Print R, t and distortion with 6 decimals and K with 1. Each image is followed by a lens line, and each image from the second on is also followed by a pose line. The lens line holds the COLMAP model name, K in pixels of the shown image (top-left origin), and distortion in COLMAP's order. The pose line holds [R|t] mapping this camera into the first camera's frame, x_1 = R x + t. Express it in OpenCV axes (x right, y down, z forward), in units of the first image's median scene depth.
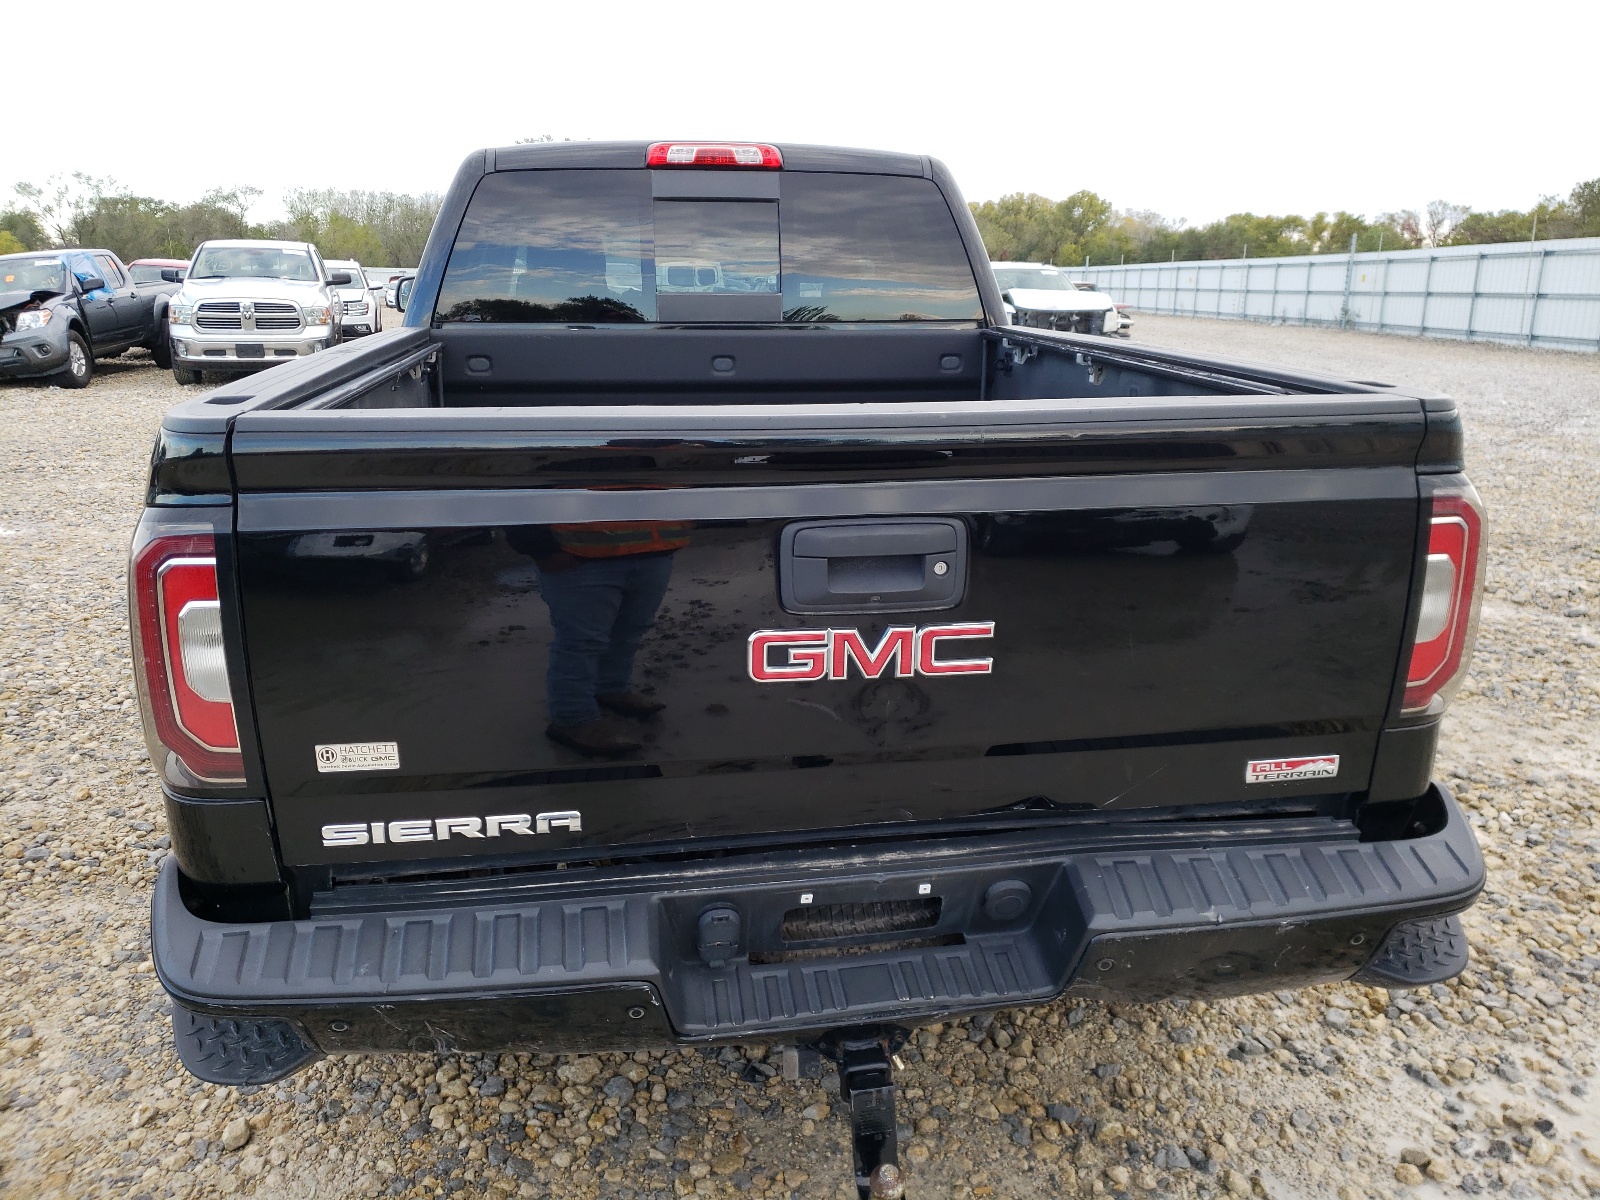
lens RADIAL K [[1238.7, 0, 809.7], [0, 1238.7, 582.7], [0, 0, 1]] dist [0.042735, -0.000643]
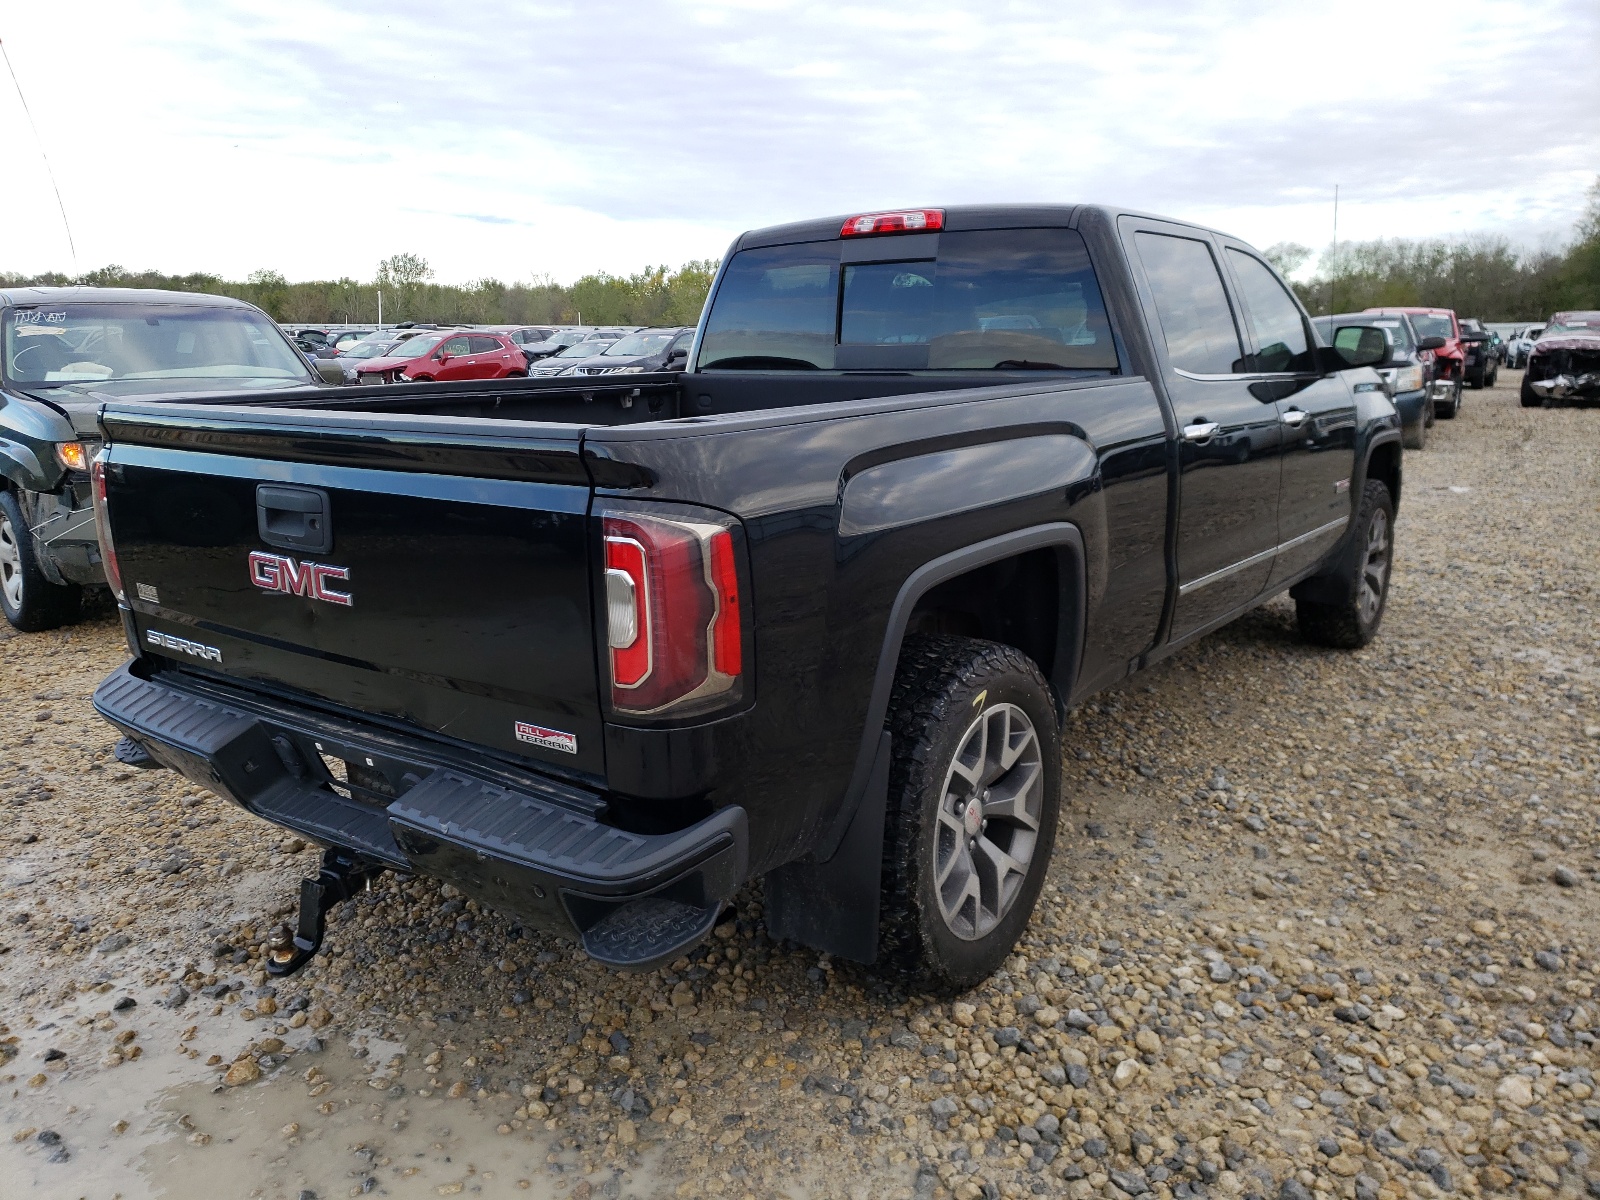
lens RADIAL K [[1238.7, 0, 794.3], [0, 1238.7, 598.4], [0, 0, 1]] dist [0.042735, -0.000643]
pose [[0.690555, 0.139020, -0.709793, 1.422475], [-0.161814, 0.986174, 0.035724, -0.063912], [0.704946, 0.090185, 0.703504, 0.339942]]
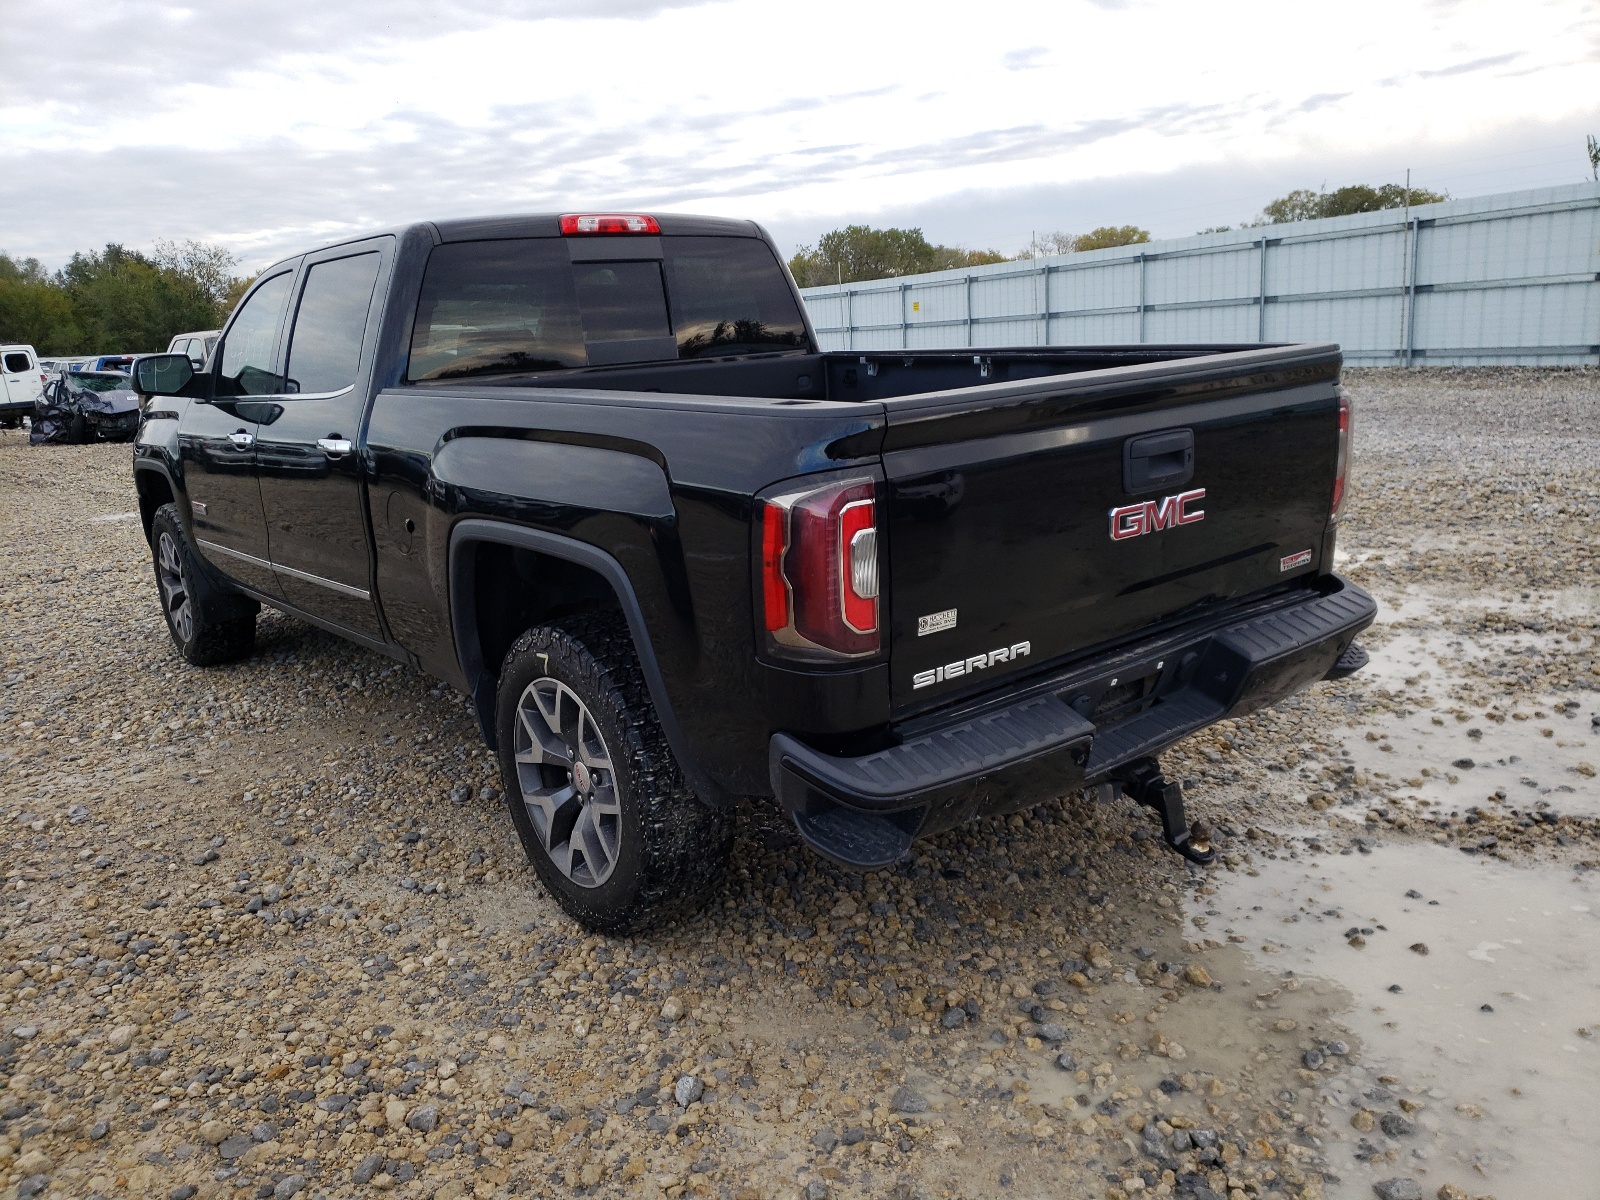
lens RADIAL K [[1264.2, 0, 794.5], [0, 1264.2, 608.2], [0, 0, 1]] dist [0.073442, -0.001511]
pose [[0.862403, -0.166682, 0.477994, -1.133940], [0.180772, 0.983382, 0.016765, 0.058628], [-0.472845, 0.071950, 0.878203, -0.255996]]
